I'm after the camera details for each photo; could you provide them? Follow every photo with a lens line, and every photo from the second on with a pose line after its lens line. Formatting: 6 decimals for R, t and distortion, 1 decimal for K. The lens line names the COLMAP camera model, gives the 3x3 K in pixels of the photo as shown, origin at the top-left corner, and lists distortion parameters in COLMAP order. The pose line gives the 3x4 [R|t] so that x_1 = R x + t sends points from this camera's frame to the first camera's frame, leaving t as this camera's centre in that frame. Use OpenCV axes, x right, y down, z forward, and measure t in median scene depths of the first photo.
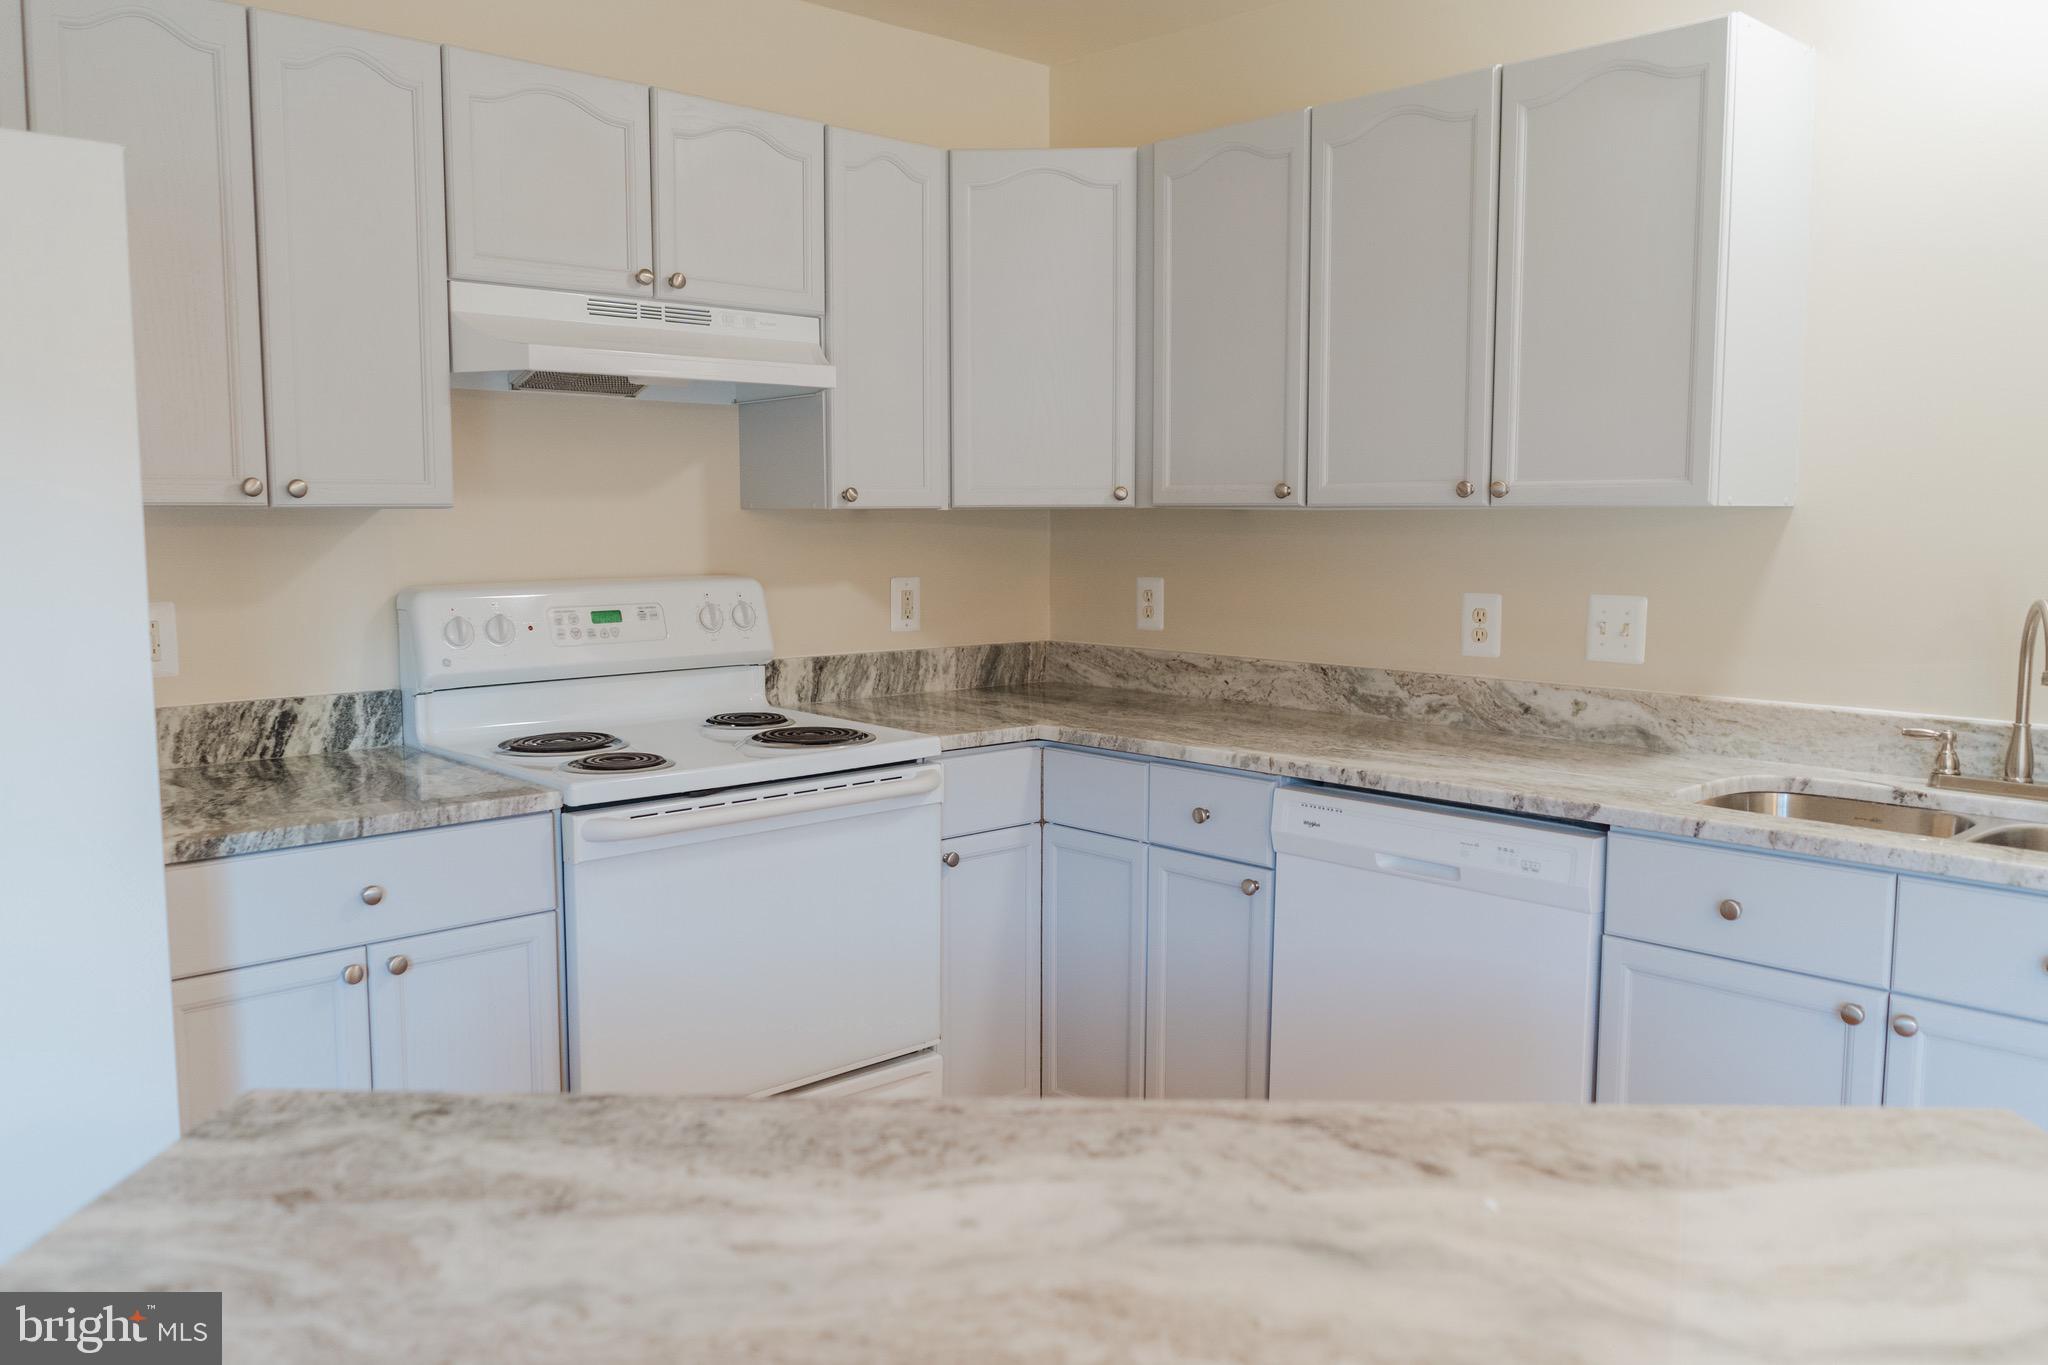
lens RADIAL K [[1599.8, 0, 1026.8], [0, 1599.8, 678.9], [0, 0, 1]] dist [-0.015647, 0.001300]
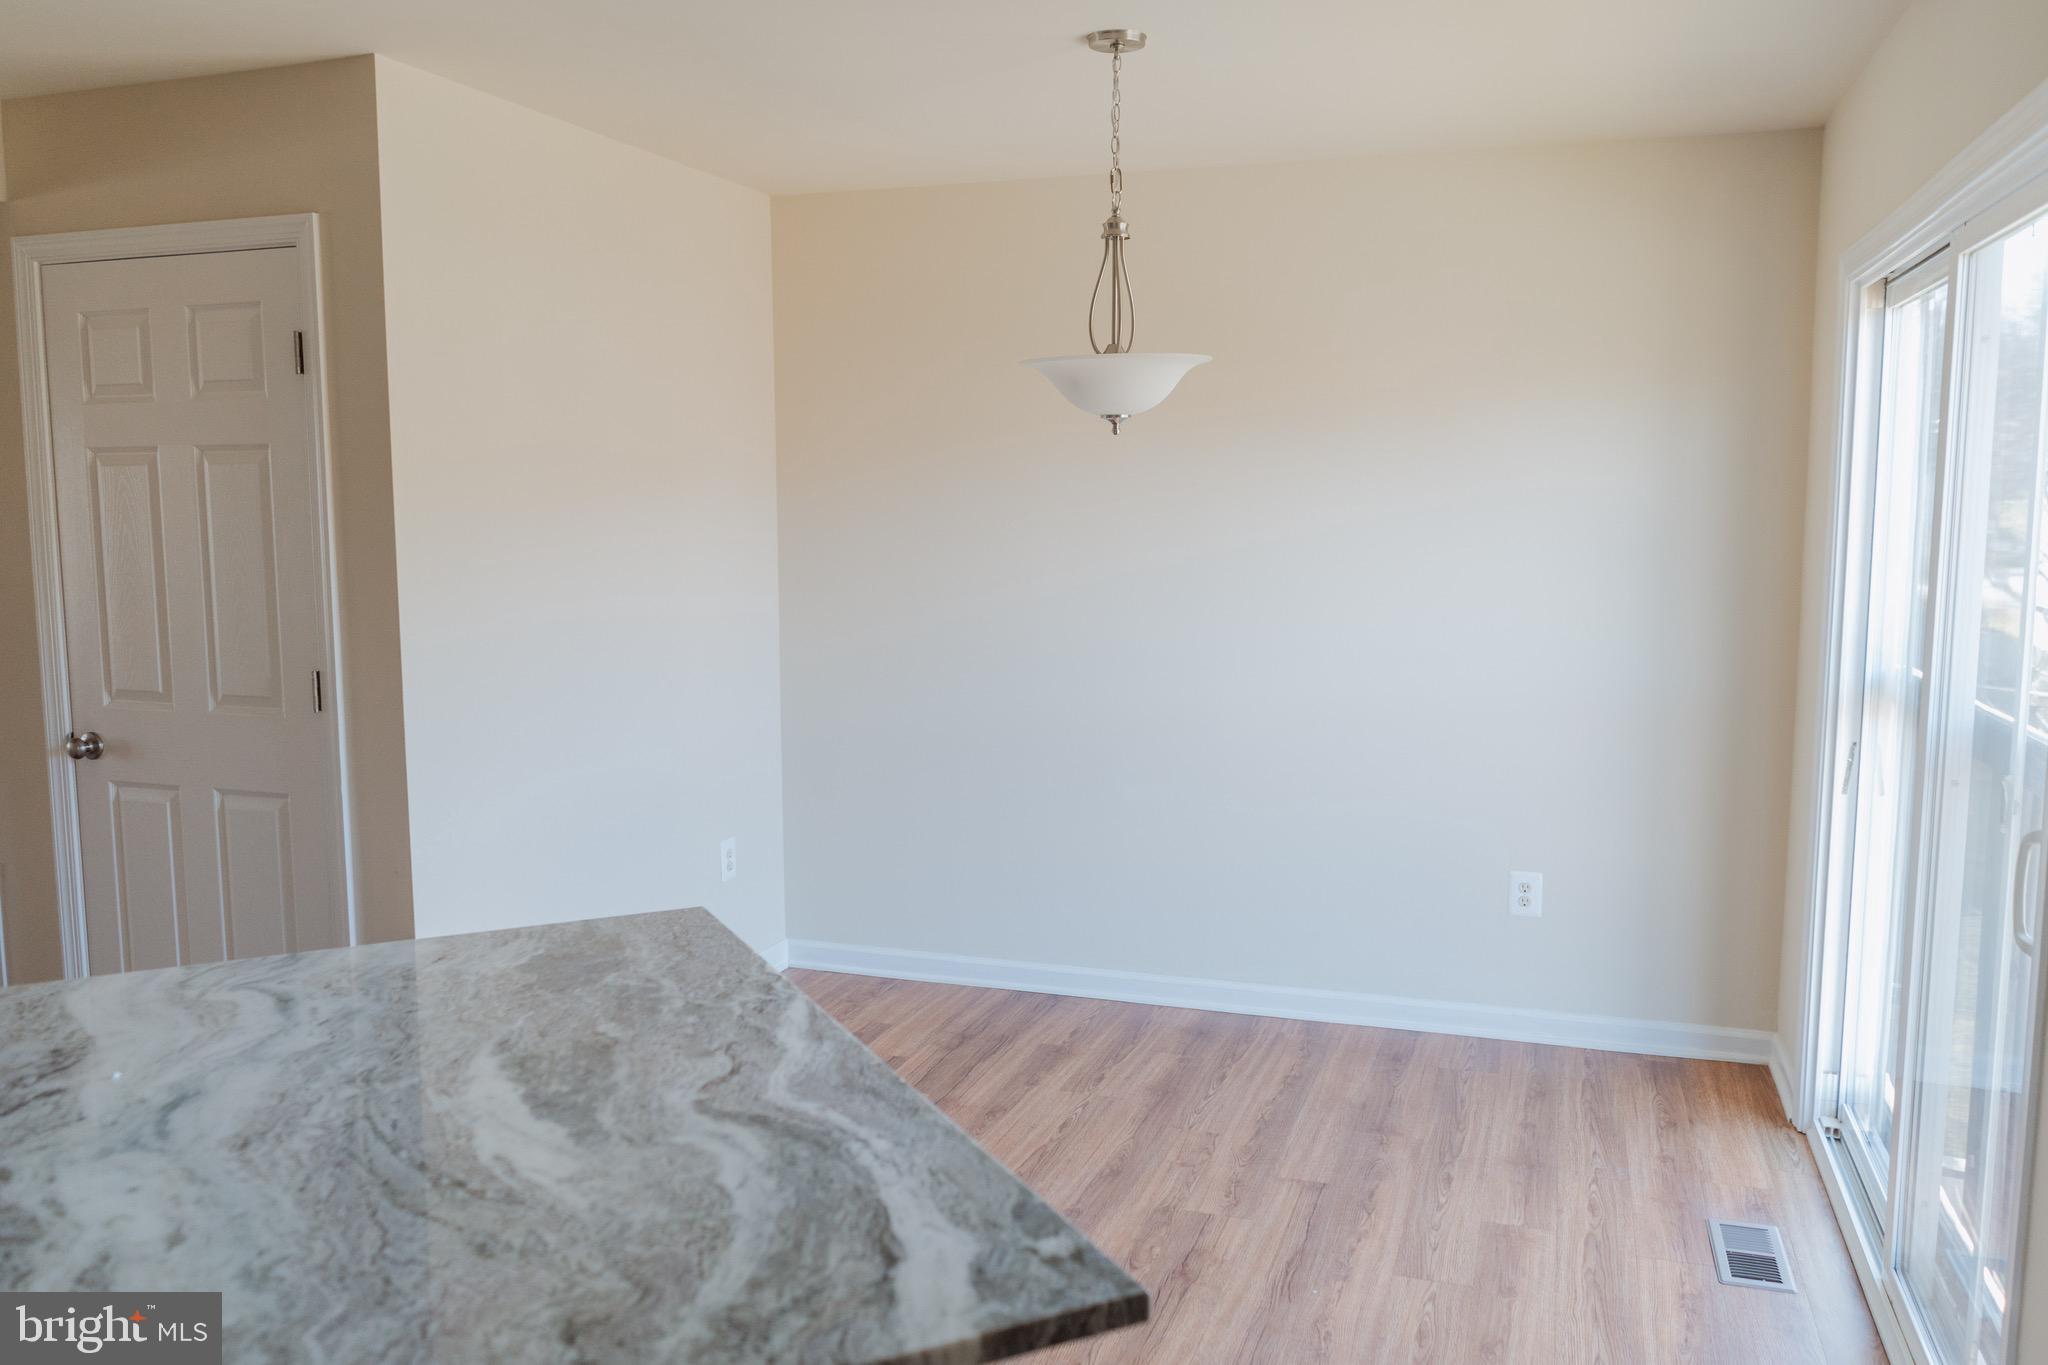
lens RADIAL K [[1599.8, 0, 1026.5], [0, 1599.8, 682.4], [0, 0, 1]] dist [-0.015647, 0.001300]
pose [[-0.471235, -0.102051, 0.876084, -0.556030], [0.094122, 0.981794, 0.164992, -0.093417], [-0.876971, 0.160209, -0.453050, 0.293179]]
